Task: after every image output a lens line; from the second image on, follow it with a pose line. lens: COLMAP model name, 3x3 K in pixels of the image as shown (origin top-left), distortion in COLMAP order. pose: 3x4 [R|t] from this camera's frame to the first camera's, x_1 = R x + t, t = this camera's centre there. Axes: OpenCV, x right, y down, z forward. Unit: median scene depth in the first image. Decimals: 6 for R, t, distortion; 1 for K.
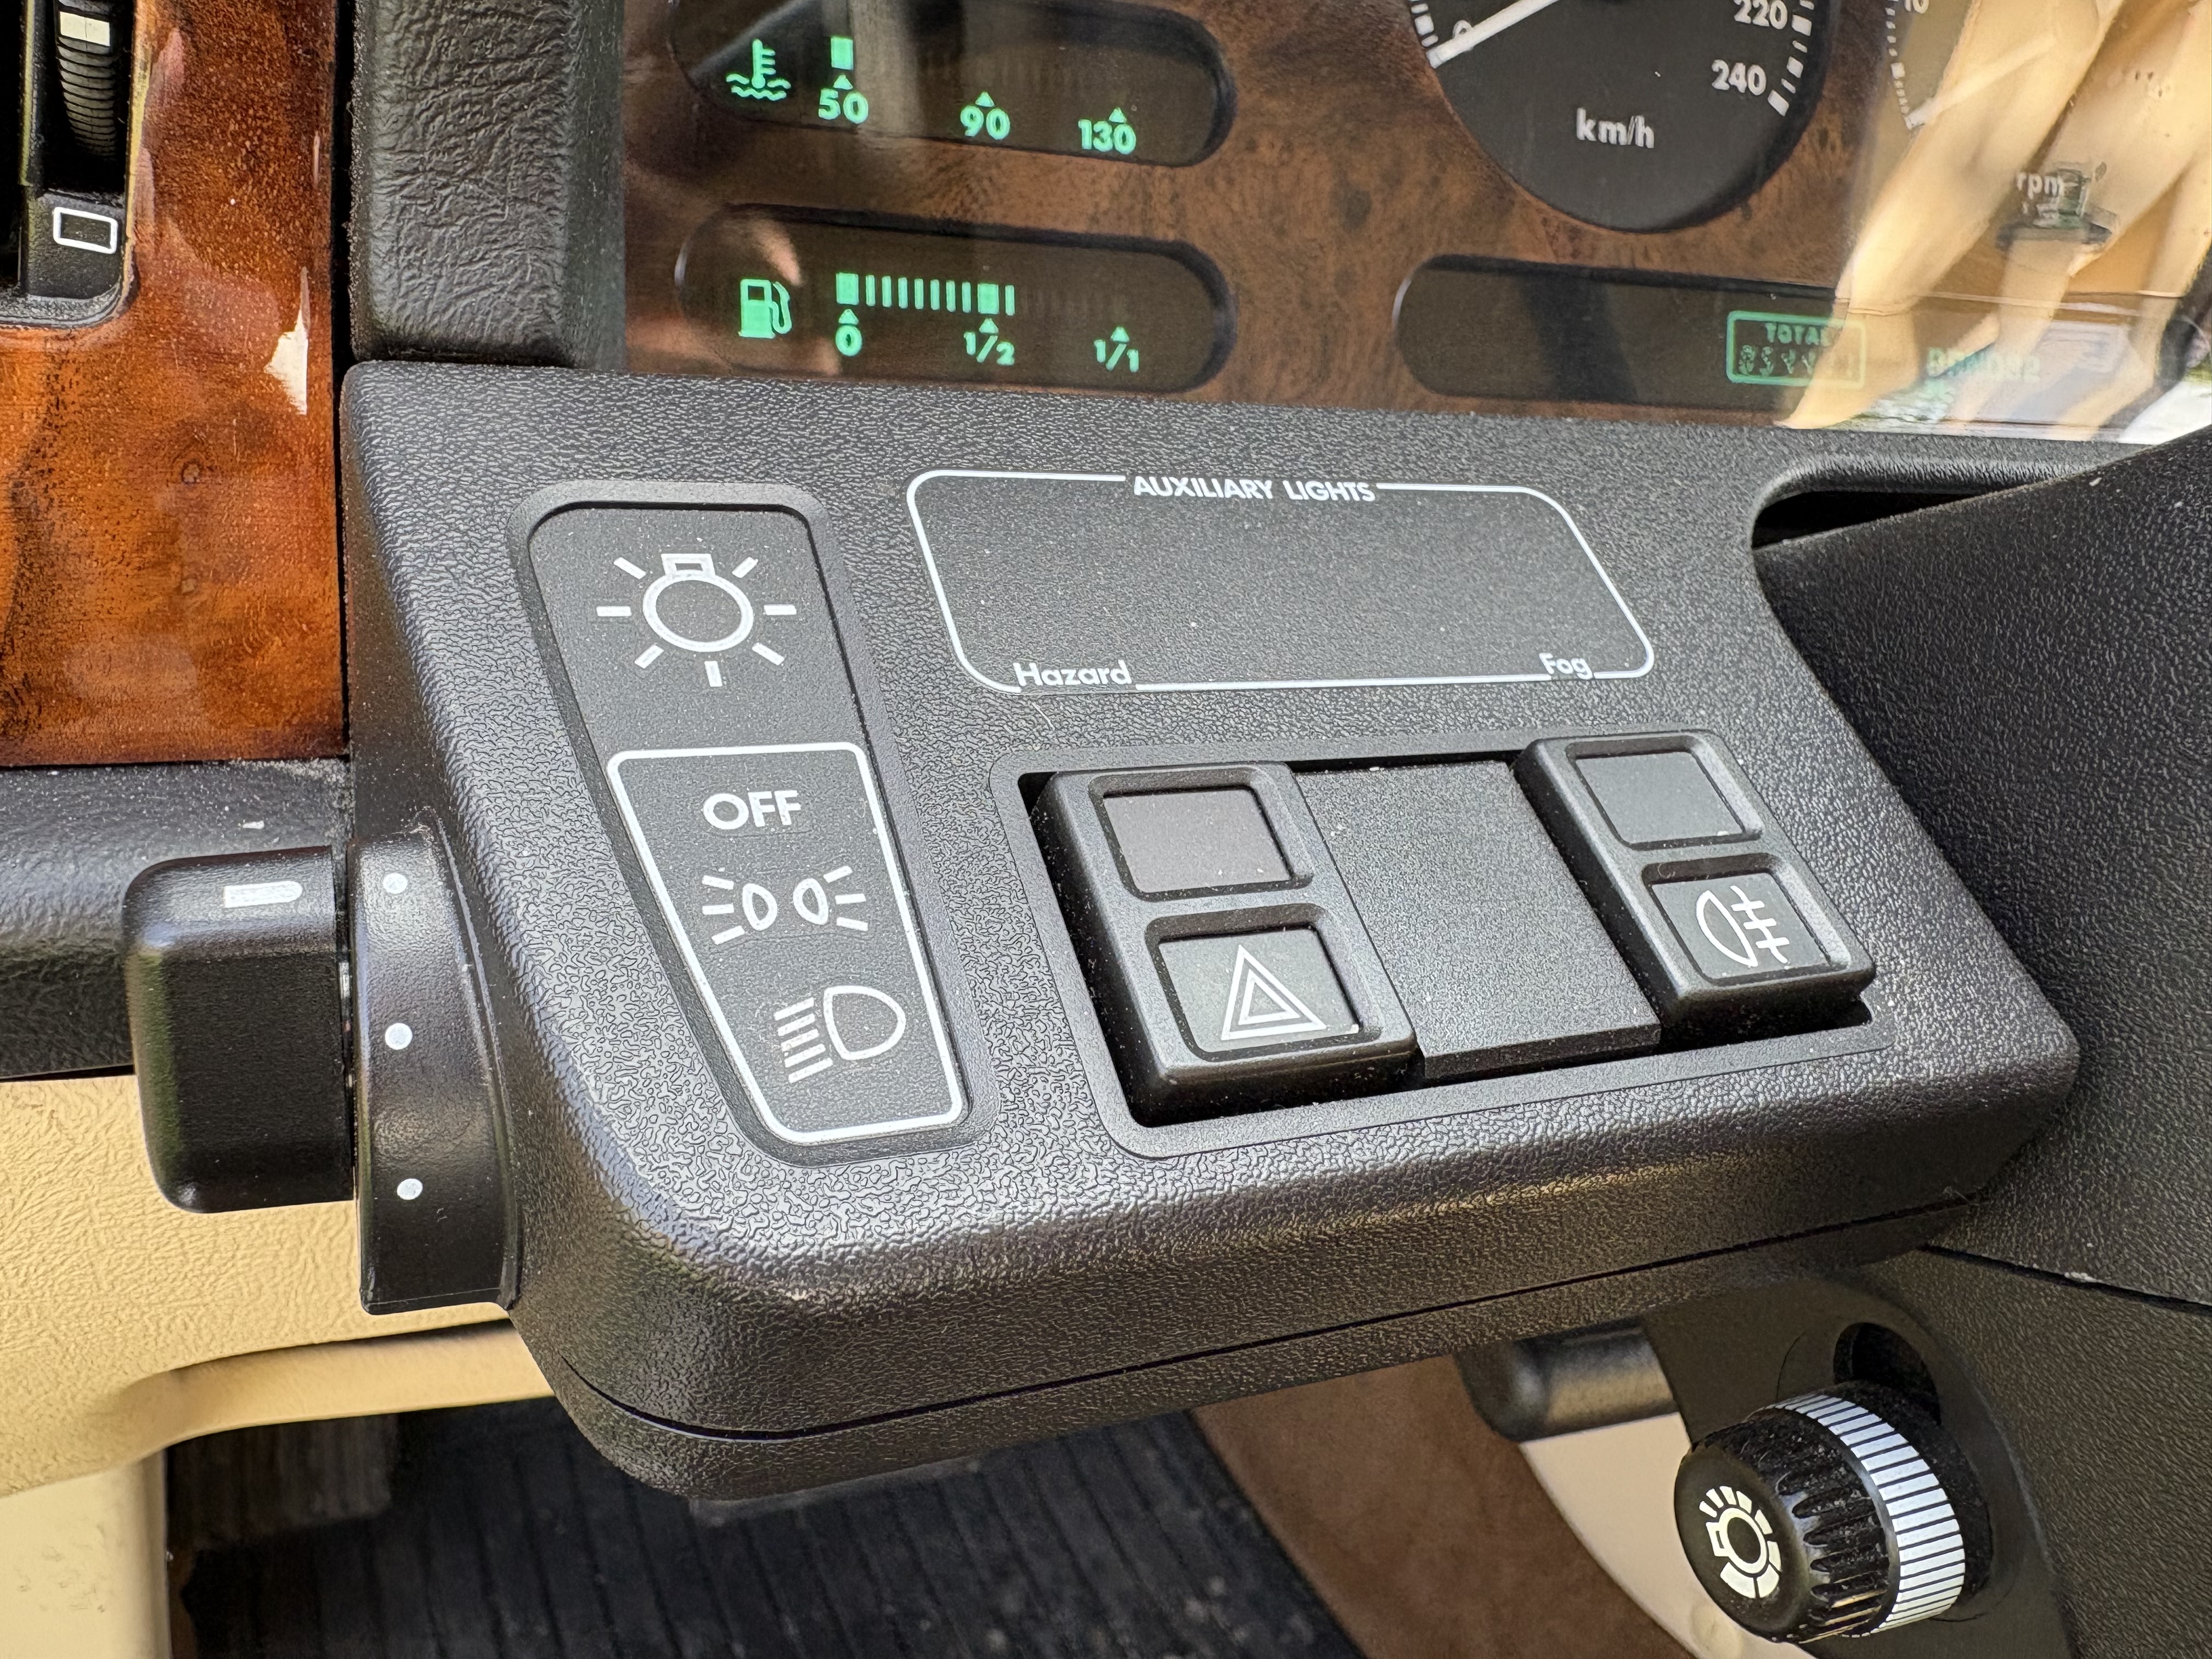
lens RADIAL K [[1694.4, 0, 1020.4], [0, 1694.4, 838.7], [0, 0, 1]] dist [-0.004626, 0.015175]
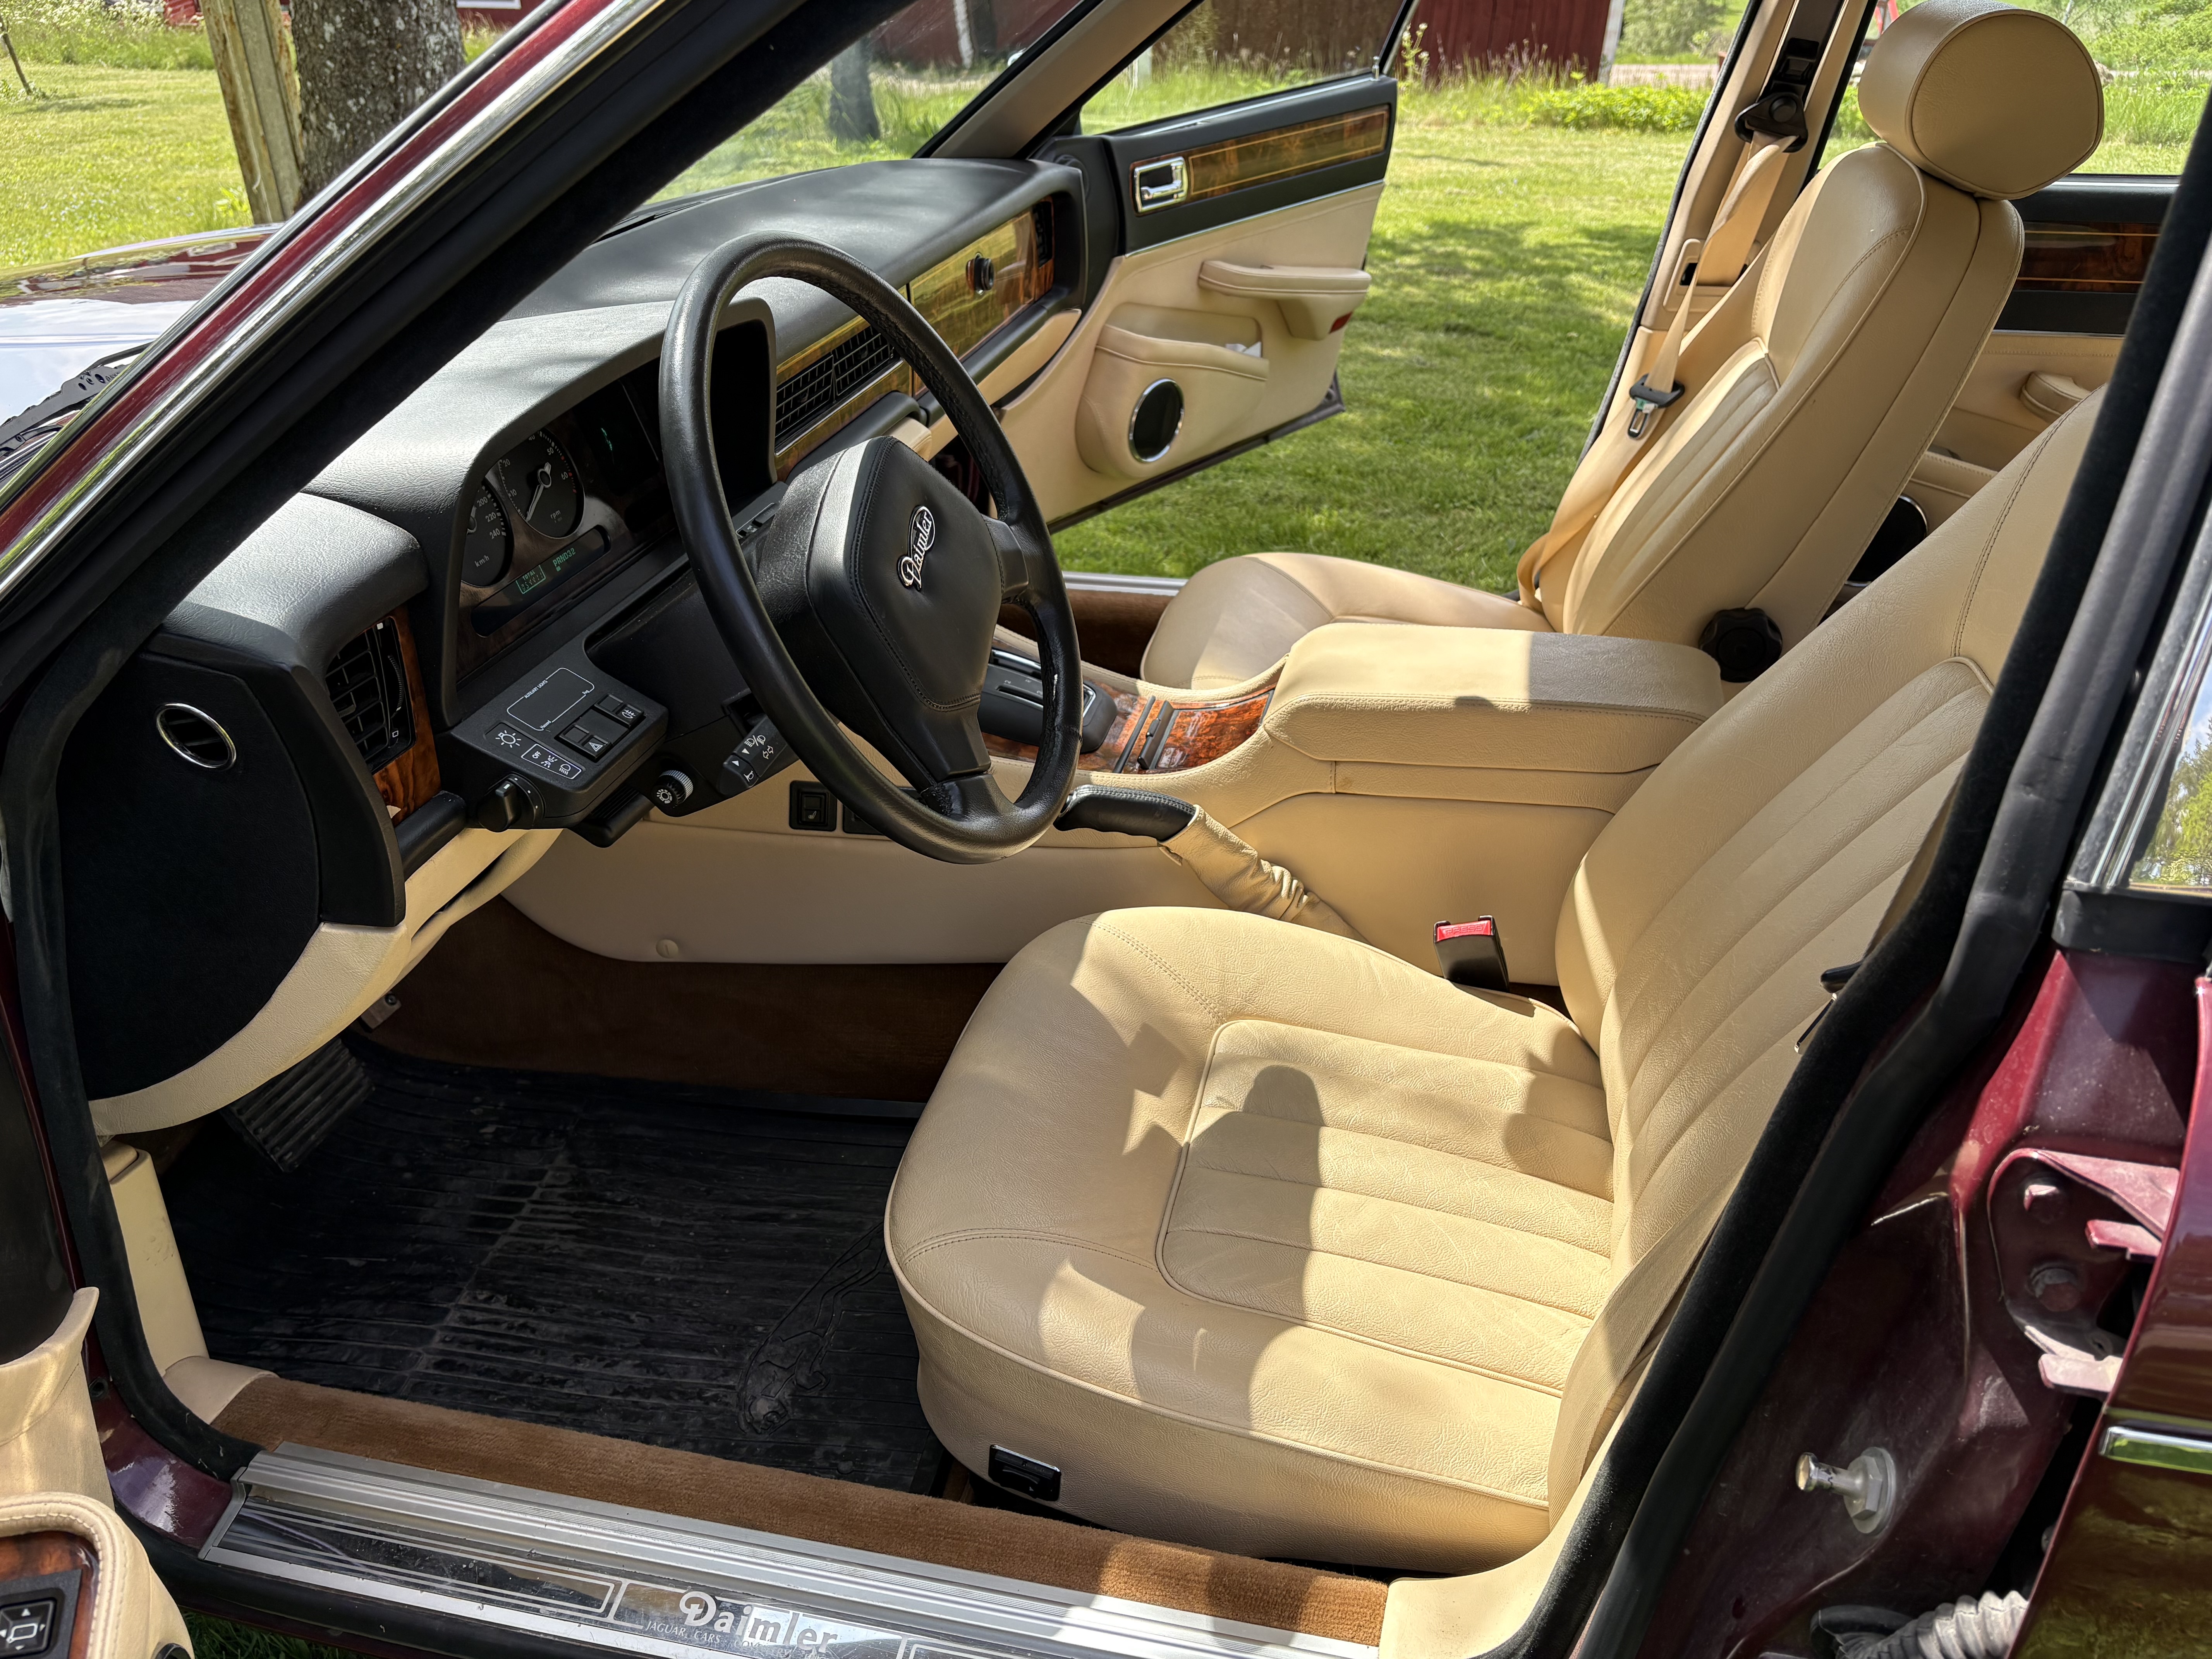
lens RADIAL K [[1737.9, 0, 1108.1], [0, 1737.9, 838.5], [0, 0, 1]] dist [0.084457, -0.095653]
pose [[0.568460, -0.494899, 0.657213, -2.139945], [0.400289, 0.864285, 0.304598, -0.560587], [-0.718764, 0.089923, 0.689414, -3.332929]]
